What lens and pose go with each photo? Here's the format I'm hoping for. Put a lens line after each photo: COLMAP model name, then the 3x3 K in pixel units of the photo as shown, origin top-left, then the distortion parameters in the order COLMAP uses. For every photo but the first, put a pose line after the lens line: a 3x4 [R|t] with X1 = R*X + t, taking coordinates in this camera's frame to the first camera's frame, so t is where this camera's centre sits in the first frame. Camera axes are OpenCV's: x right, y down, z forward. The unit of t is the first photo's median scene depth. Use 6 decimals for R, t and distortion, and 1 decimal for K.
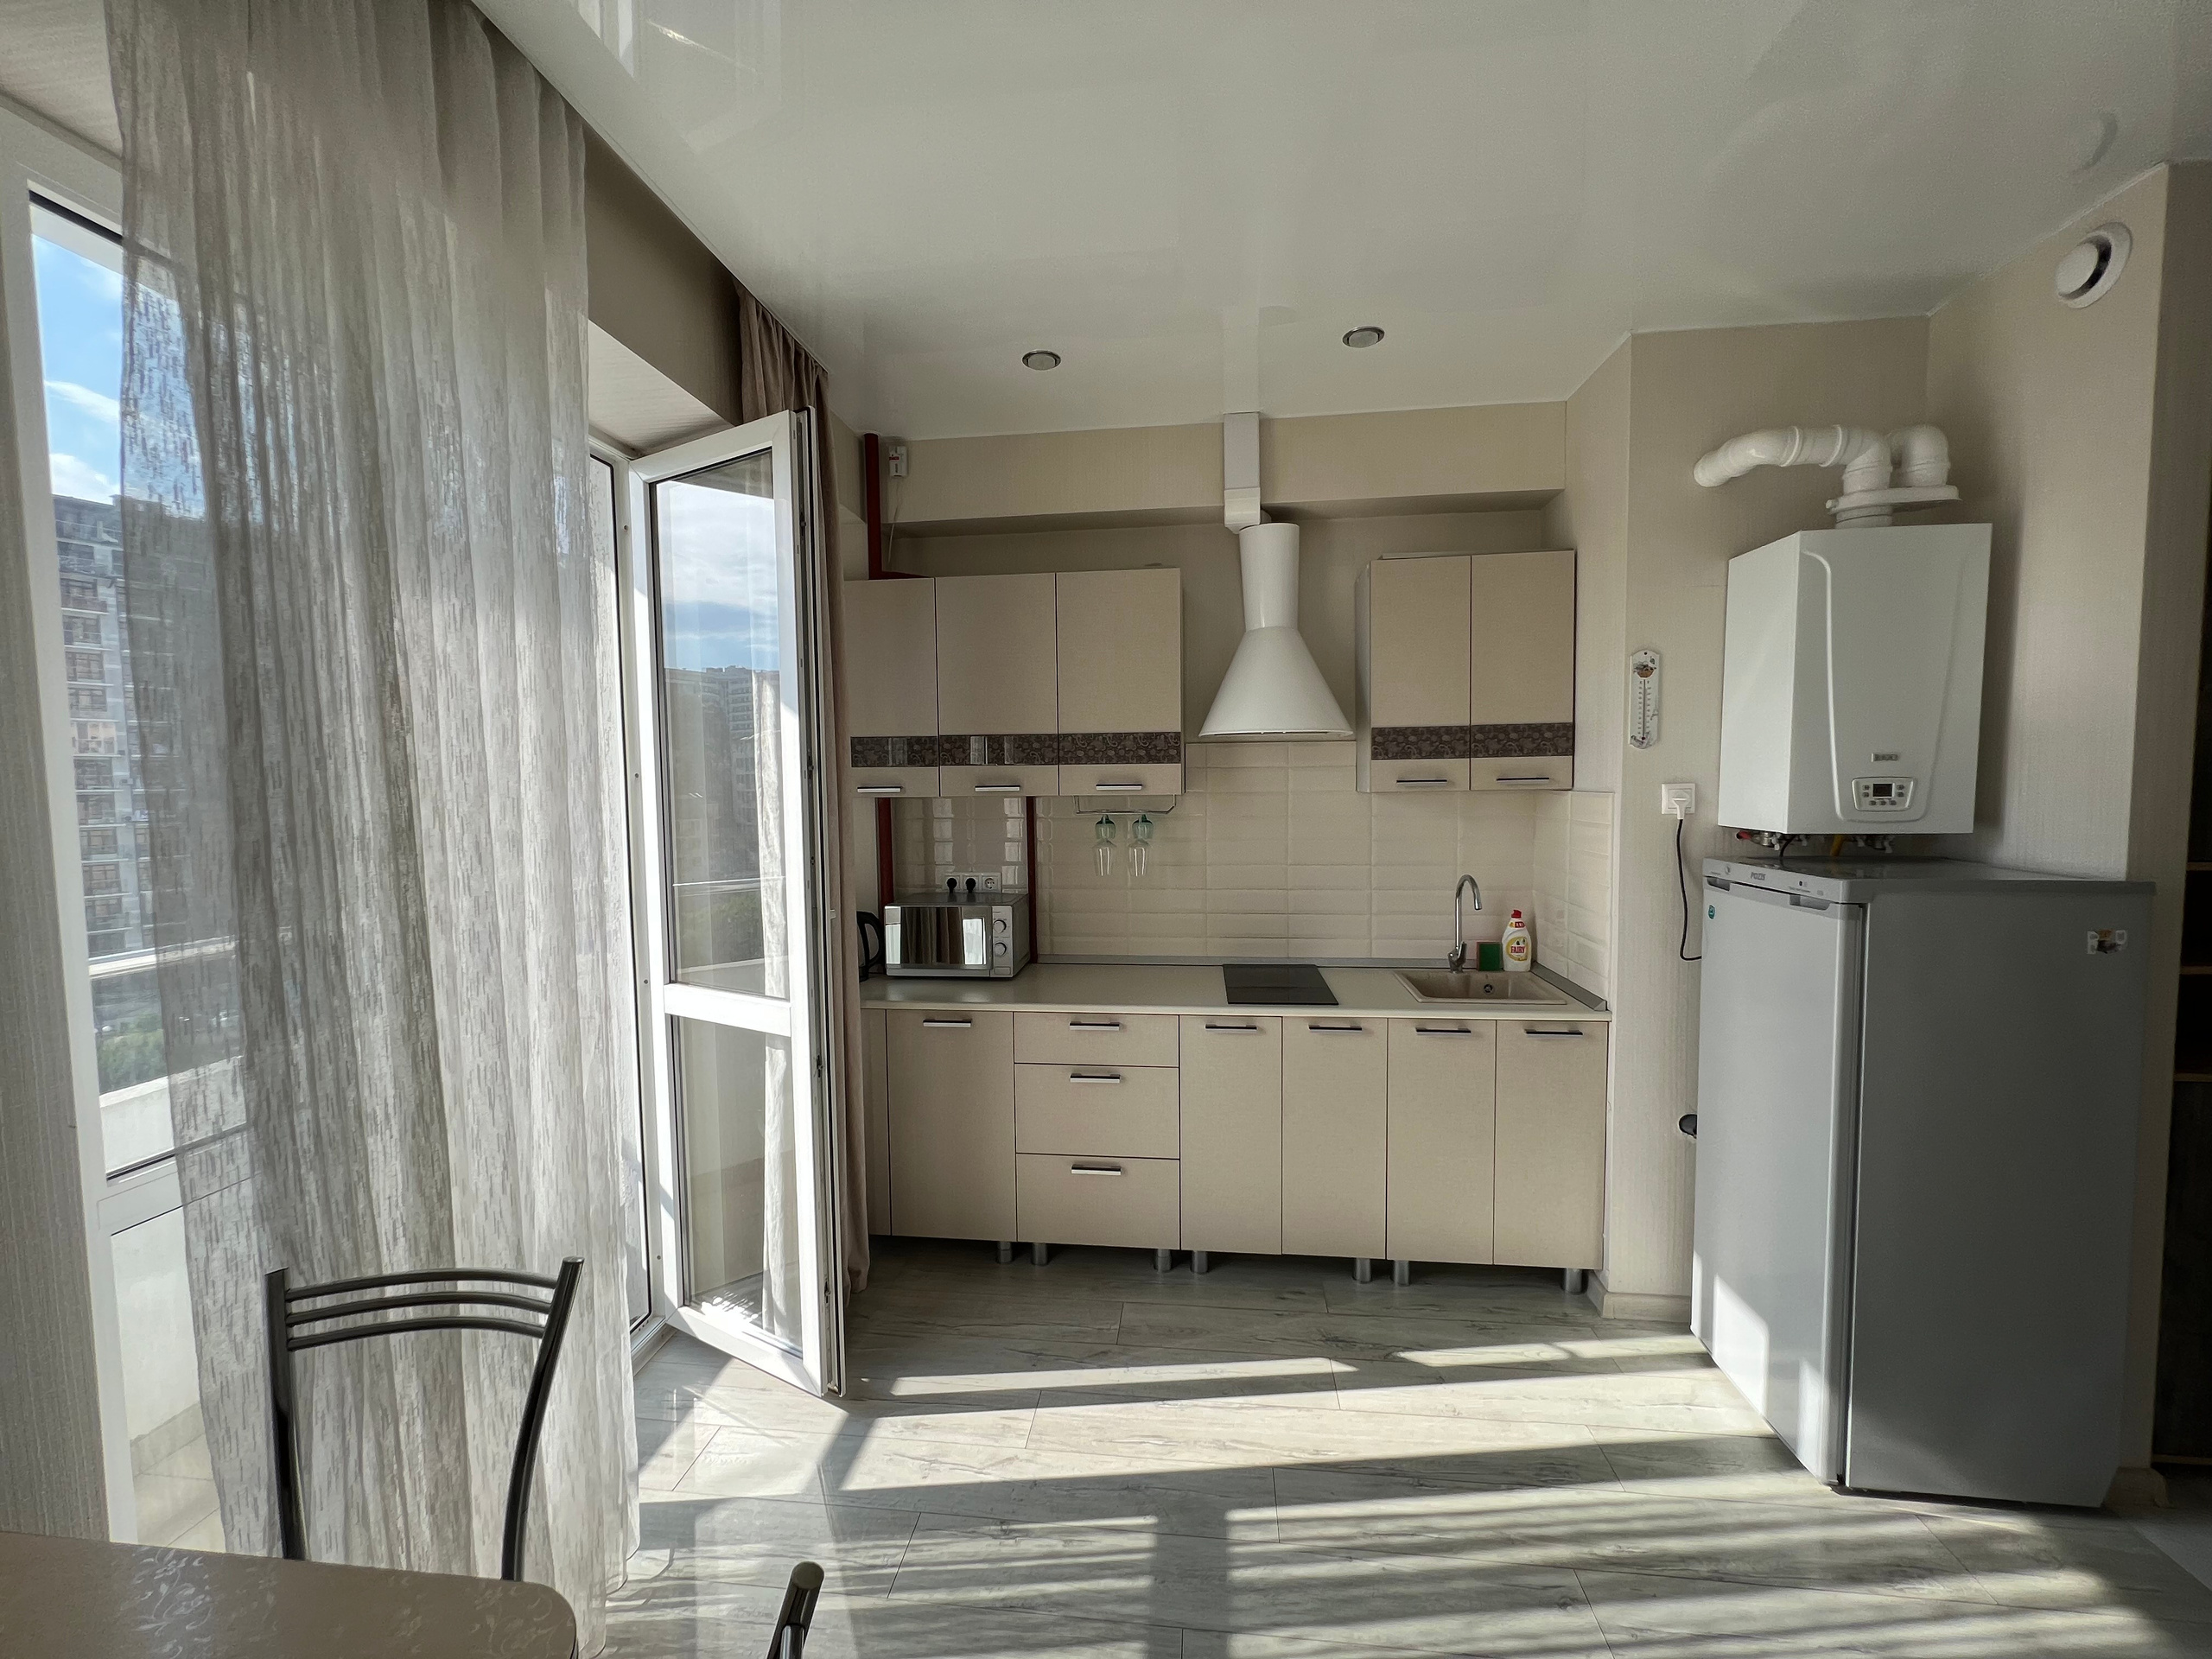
lens RADIAL K [[838.1, 0, 1107.0], [0, 838.1, 841.9], [0, 0, 1]] dist [-0.003018, 0.000001]
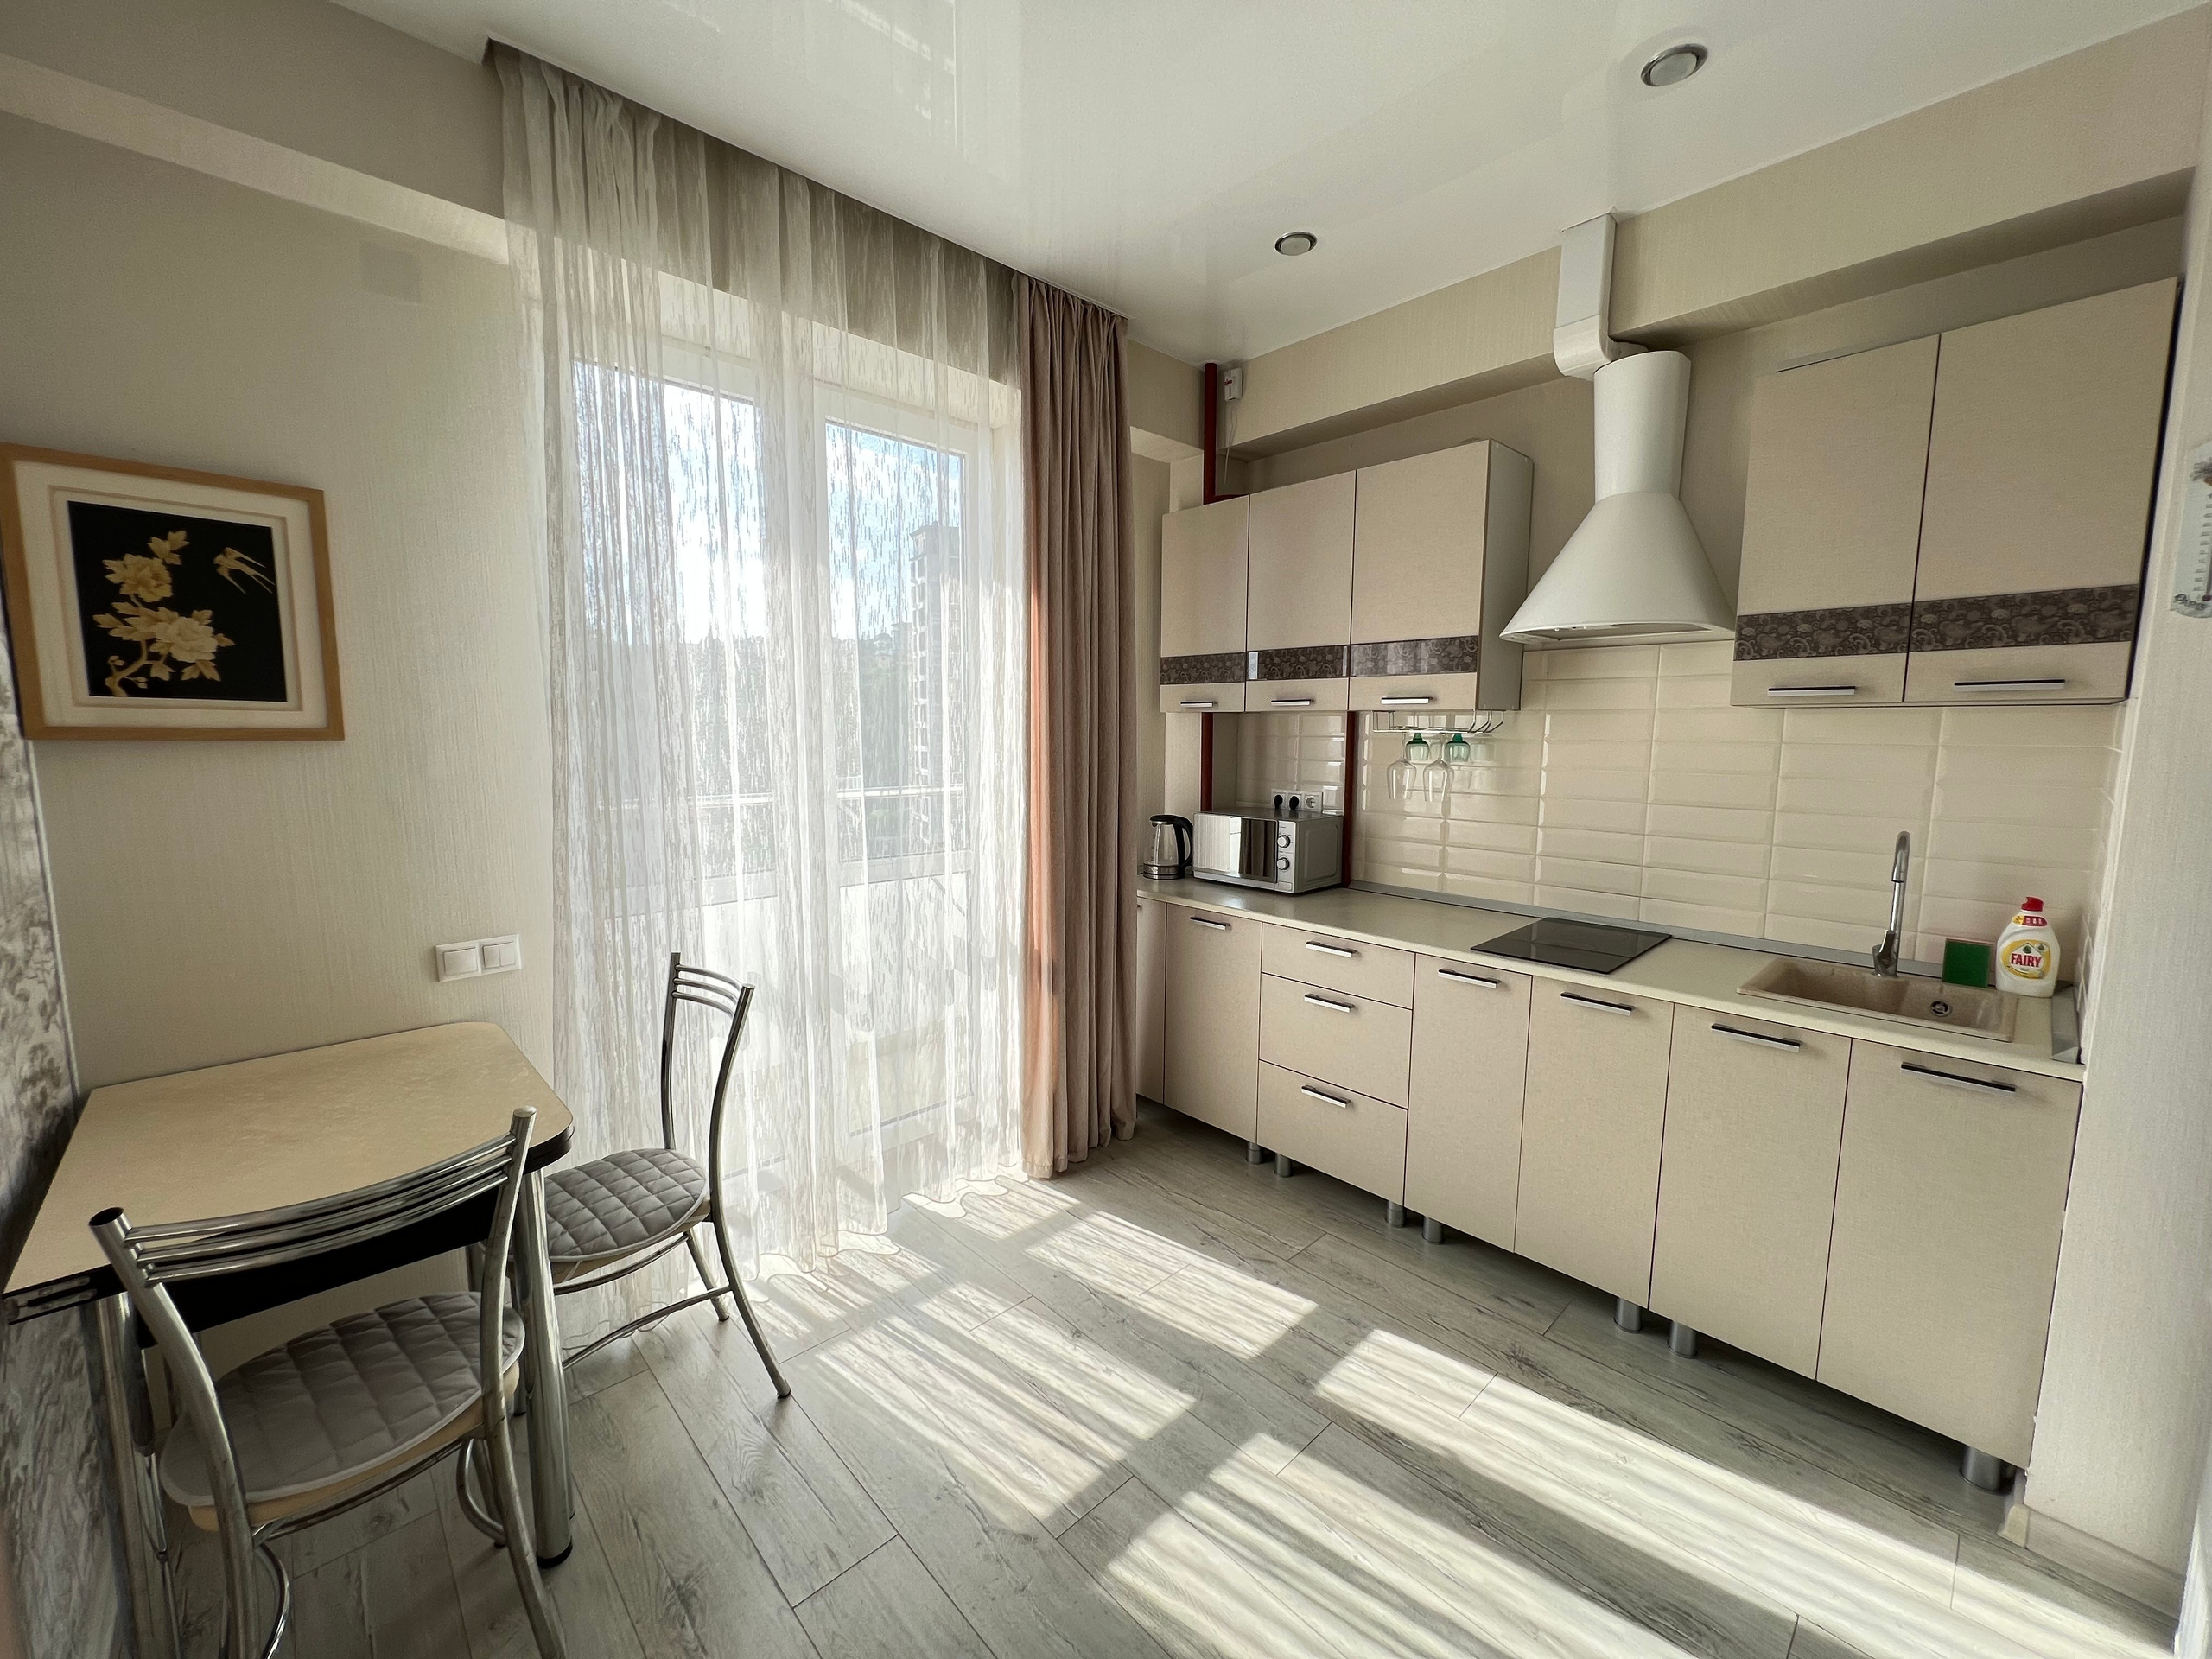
lens RADIAL K [[887.1, 0, 1105.9], [0, 887.1, 831.7], [0, 0, 1]] dist [-0.000418, 0.000242]
pose [[0.762159, 0.090177, -0.641078, 0.406898], [-0.052726, 0.995608, 0.077361, 0.019289], [0.645239, -0.025160, 0.763566, 0.055392]]
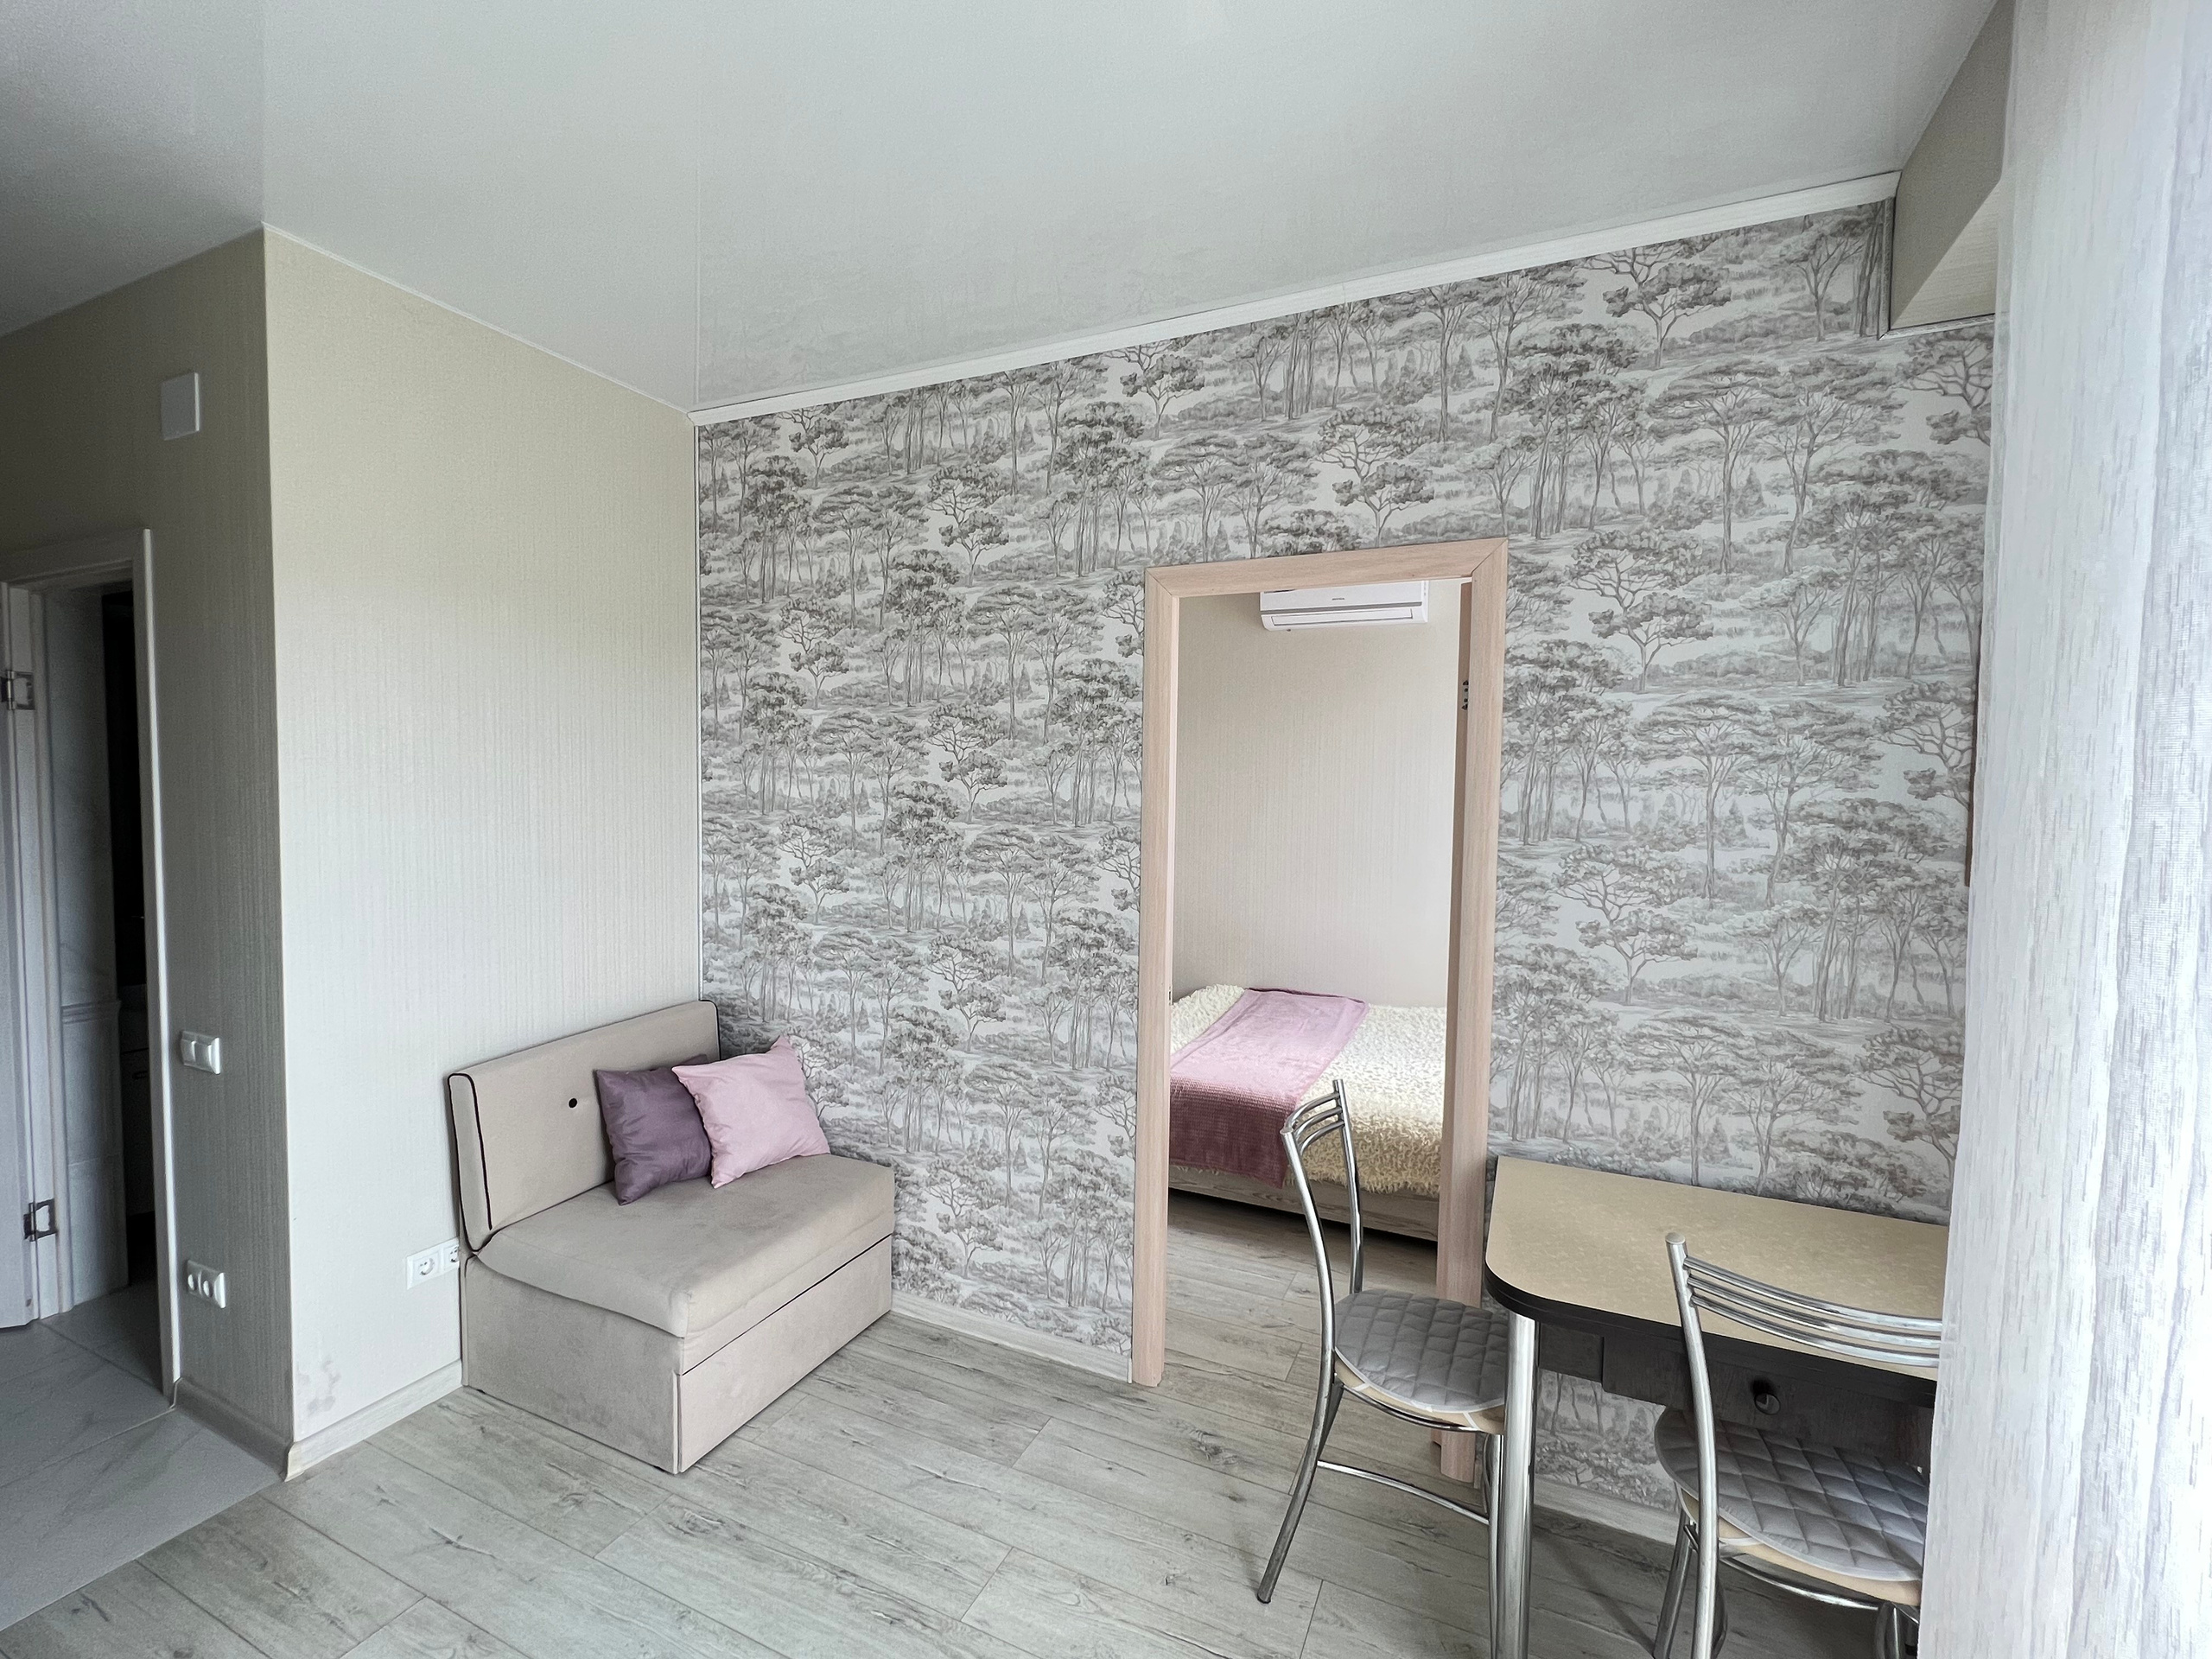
lens RADIAL K [[963.8, 0, 1100.1], [0, 963.8, 832.7], [0, 0, 1]] dist [-0.001748, 0.000793]
pose [[-0.948067, -0.020752, 0.317393, -0.132371], [0.013982, 0.994186, 0.106765, -0.074757], [-0.317763, 0.105658, -0.942265, 0.857763]]
